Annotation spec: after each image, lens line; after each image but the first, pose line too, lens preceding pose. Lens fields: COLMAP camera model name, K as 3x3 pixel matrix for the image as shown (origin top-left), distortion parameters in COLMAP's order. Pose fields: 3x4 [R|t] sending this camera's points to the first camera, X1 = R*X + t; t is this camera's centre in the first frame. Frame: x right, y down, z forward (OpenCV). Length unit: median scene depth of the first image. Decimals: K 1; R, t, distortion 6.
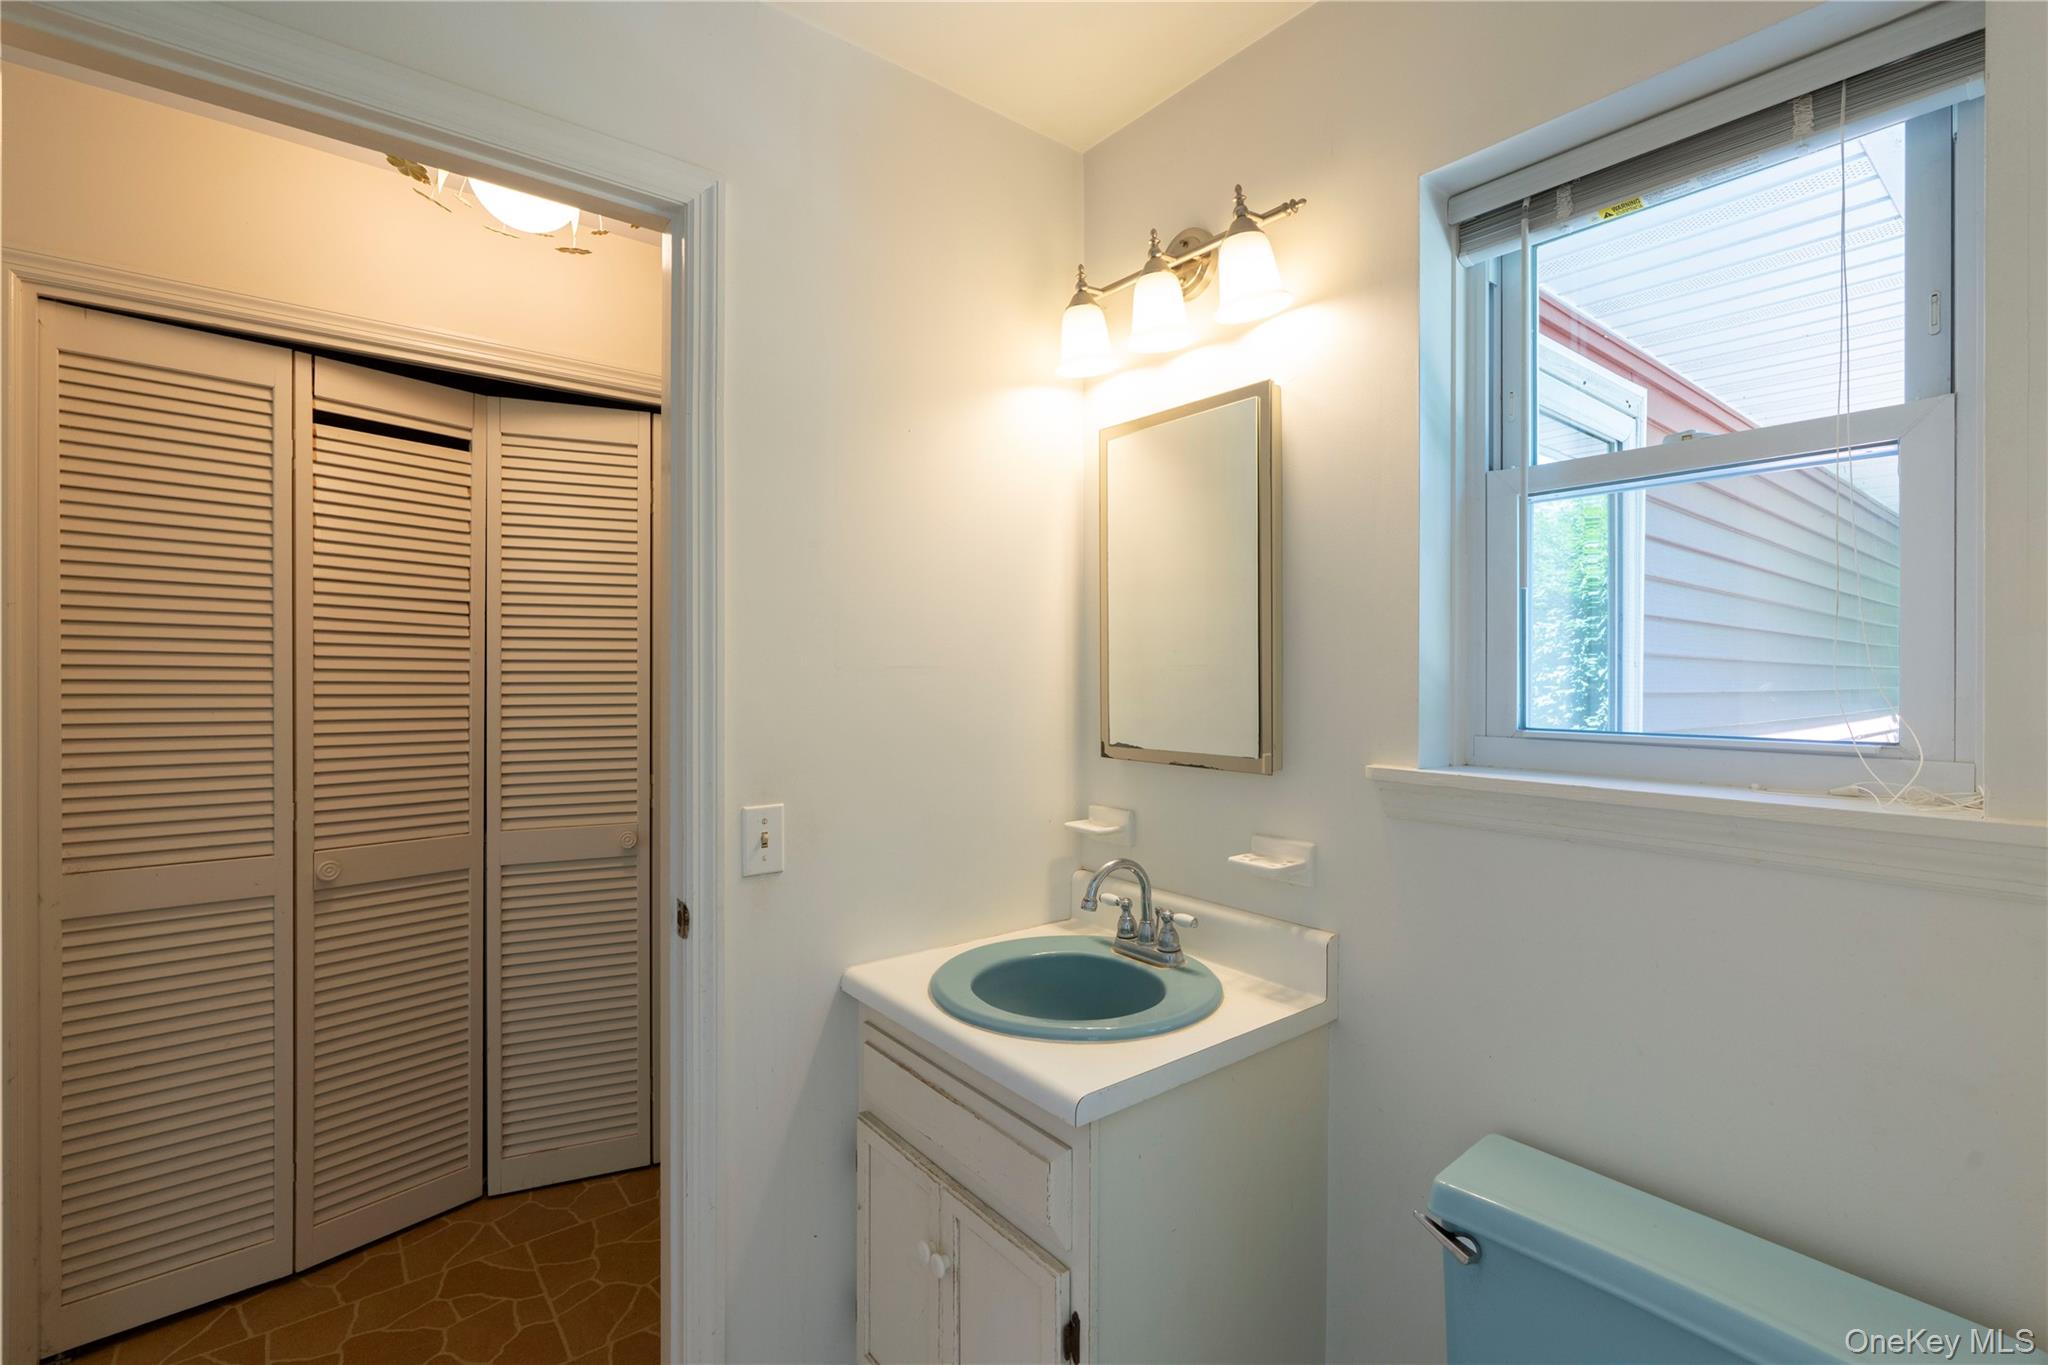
lens RADIAL K [[926.0, 0, 1030.2], [0, 926.0, 675.2], [0, 0, 1]] dist [-0.012125, 0.006275]
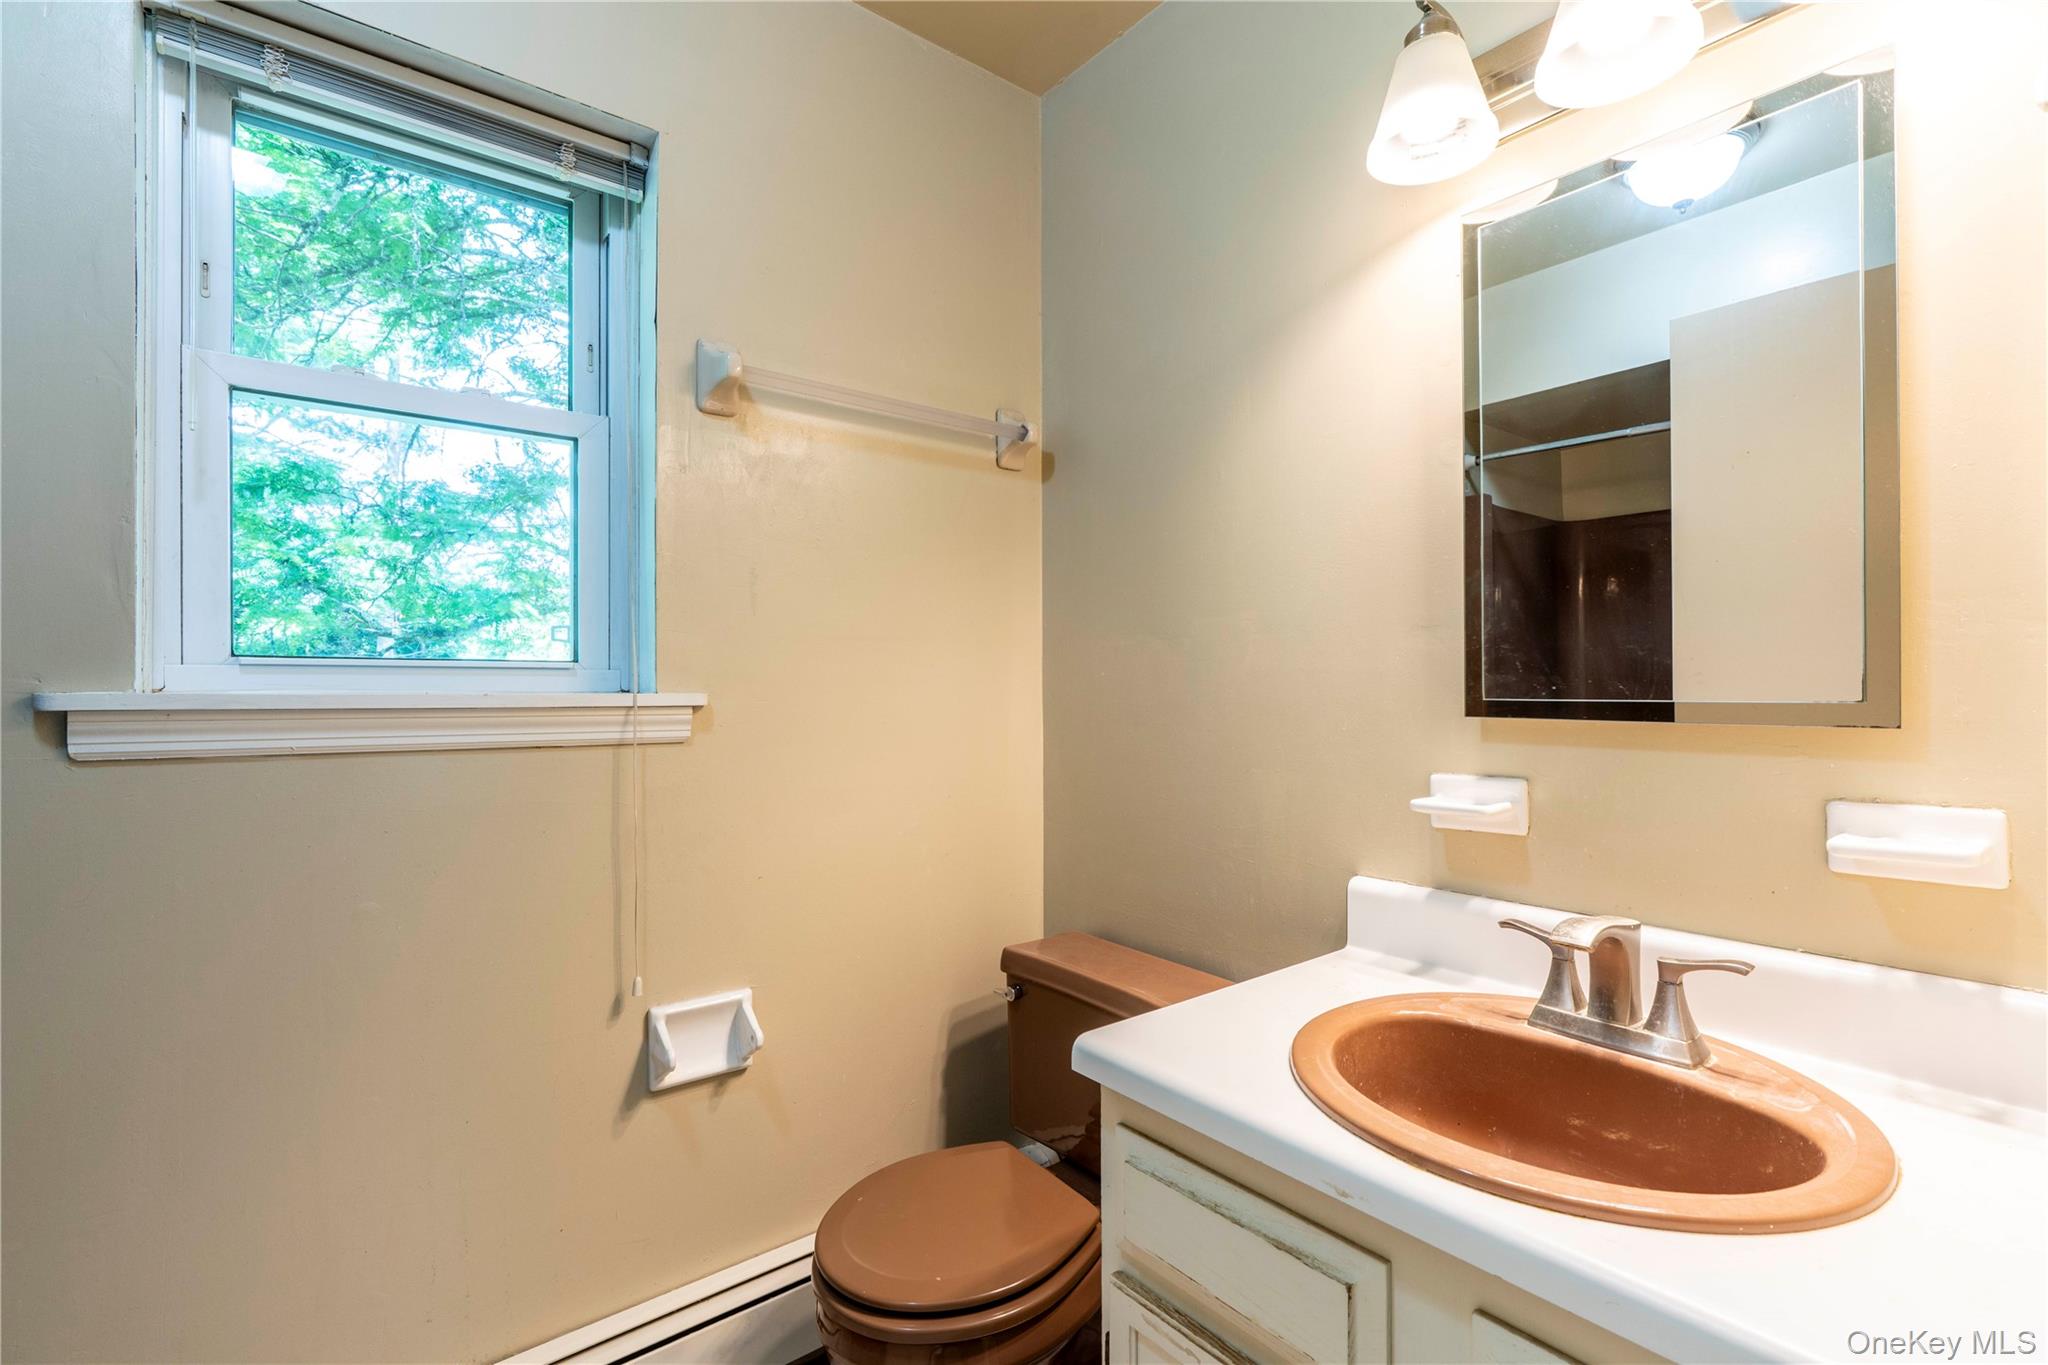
lens RADIAL K [[926.0, 0, 1030.5], [0, 926.0, 674.6], [0, 0, 1]] dist [-0.012125, 0.006275]
pose [[0.999950, -0.008494, 0.005333, -0.291005], [0.008573, 0.999849, -0.015095, 0.080879], [-0.005204, 0.015140, 0.999872, 0.430648]]
